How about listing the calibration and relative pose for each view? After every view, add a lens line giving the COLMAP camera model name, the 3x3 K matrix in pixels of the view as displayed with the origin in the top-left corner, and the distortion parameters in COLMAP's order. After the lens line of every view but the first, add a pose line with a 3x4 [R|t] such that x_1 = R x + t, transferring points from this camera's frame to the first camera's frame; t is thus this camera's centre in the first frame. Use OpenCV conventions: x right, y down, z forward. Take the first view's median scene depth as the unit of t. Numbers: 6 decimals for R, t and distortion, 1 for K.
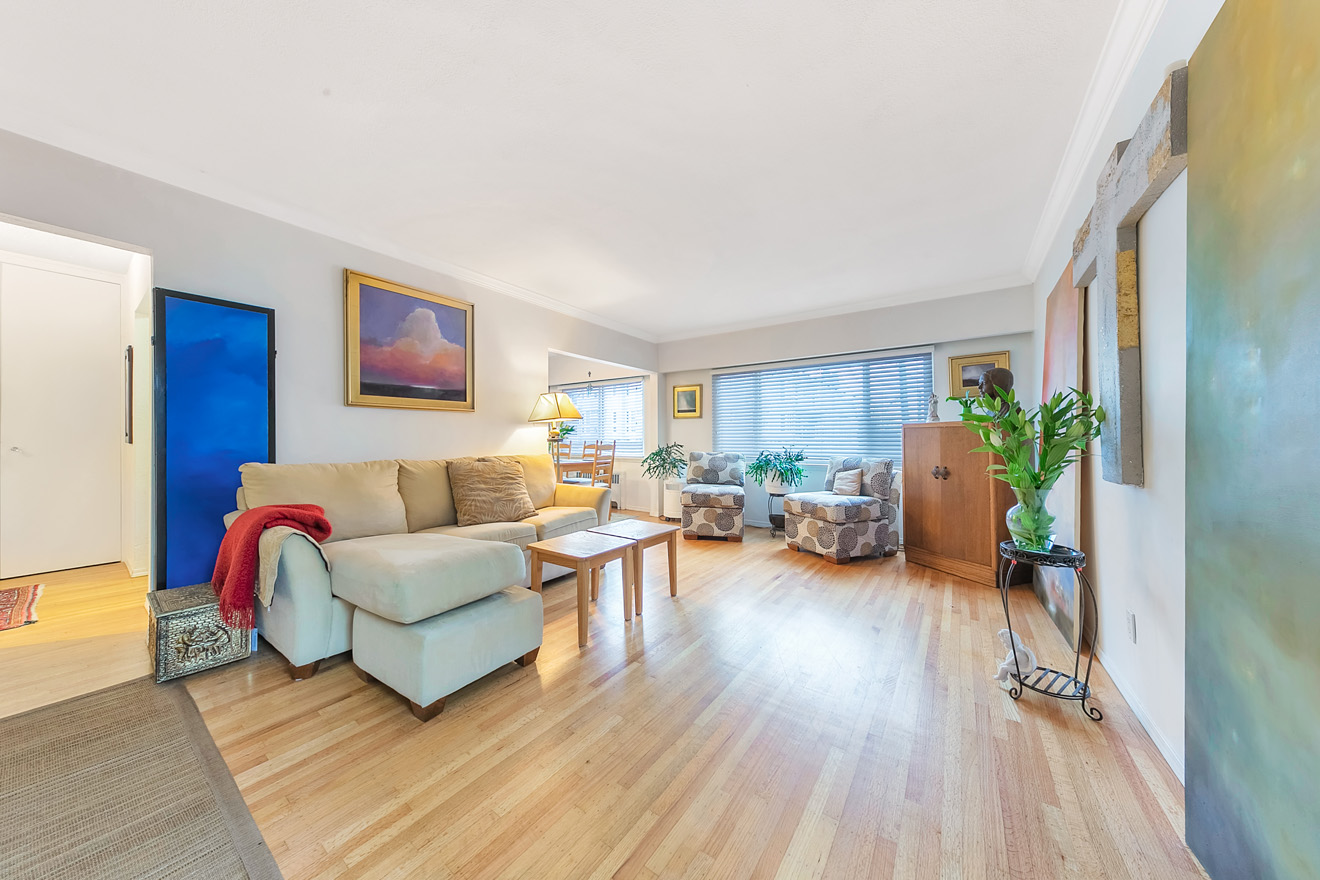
lens RADIAL K [[423.5, 0, 660.0], [0, 423.5, 440.0], [0, 0, 1]] dist [0.001296, 0.000054]
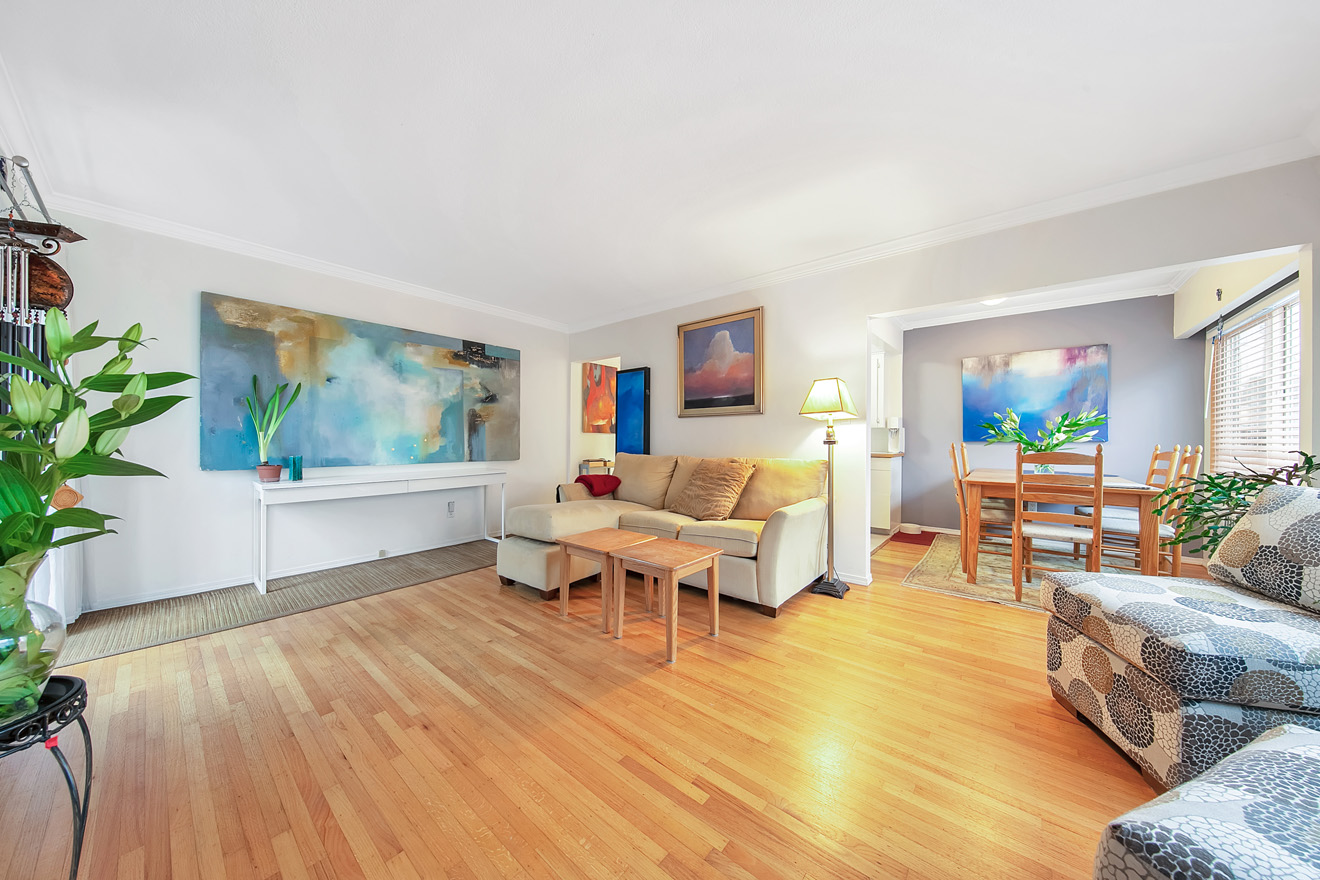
lens RADIAL K [[437.4, 0, 660.0], [0, 437.4, 440.0], [0, 0, 1]] dist [-0.000164, -0.000016]
pose [[-0.090013, 0.004657, -0.995930, 0.667528], [-0.002391, 0.999985, 0.004893, -0.008502], [0.995938, 0.002821, -0.090000, 0.908907]]
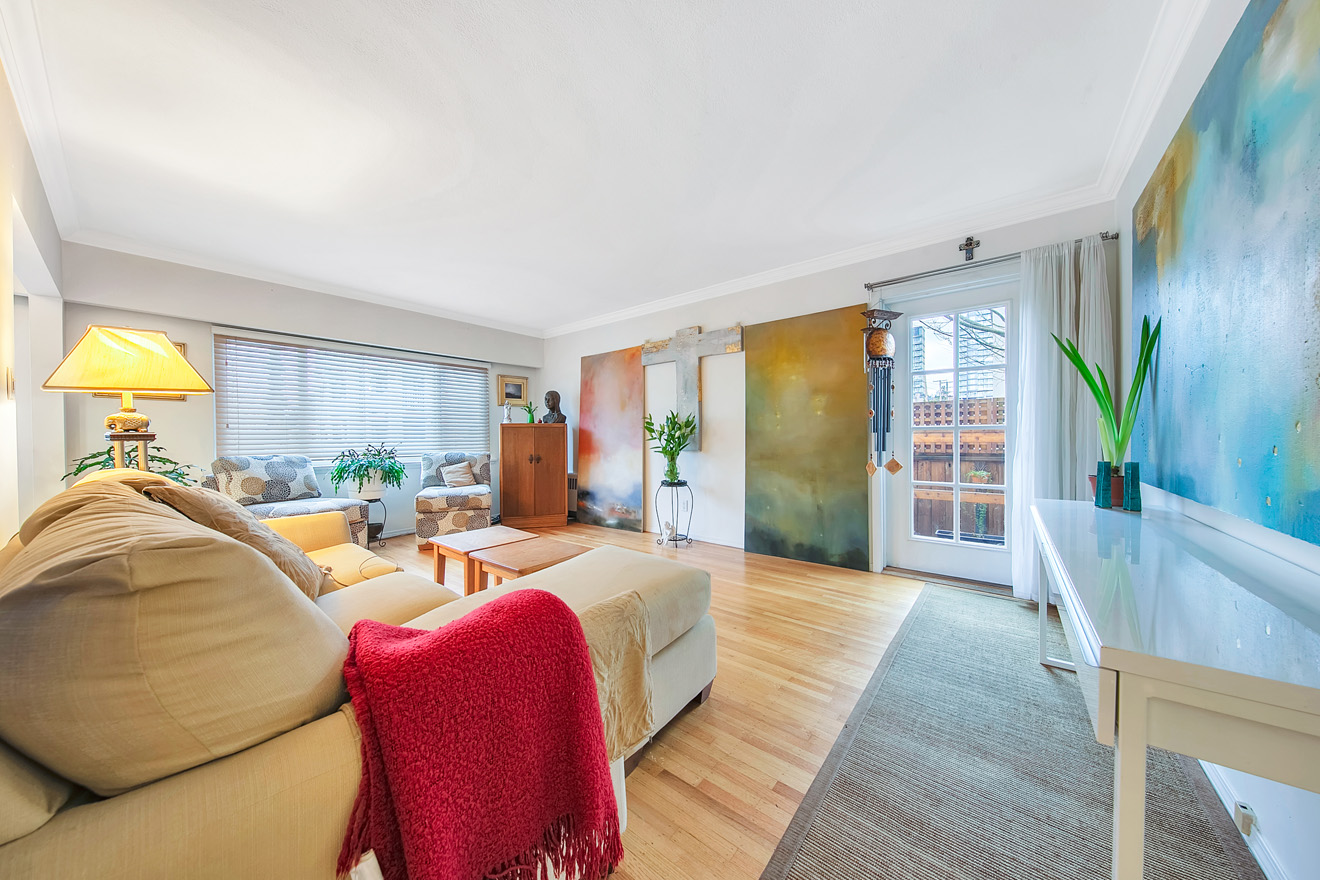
lens RADIAL K [[423.5, 0, 660.0], [0, 423.5, 440.0], [0, 0, 1]] dist [0.001296, 0.000054]
pose [[0.065264, -0.011083, 0.997807, -0.774668], [0.004254, 0.999932, 0.010828, -0.000774], [-0.997859, 0.003538, 0.065306, 0.499268]]
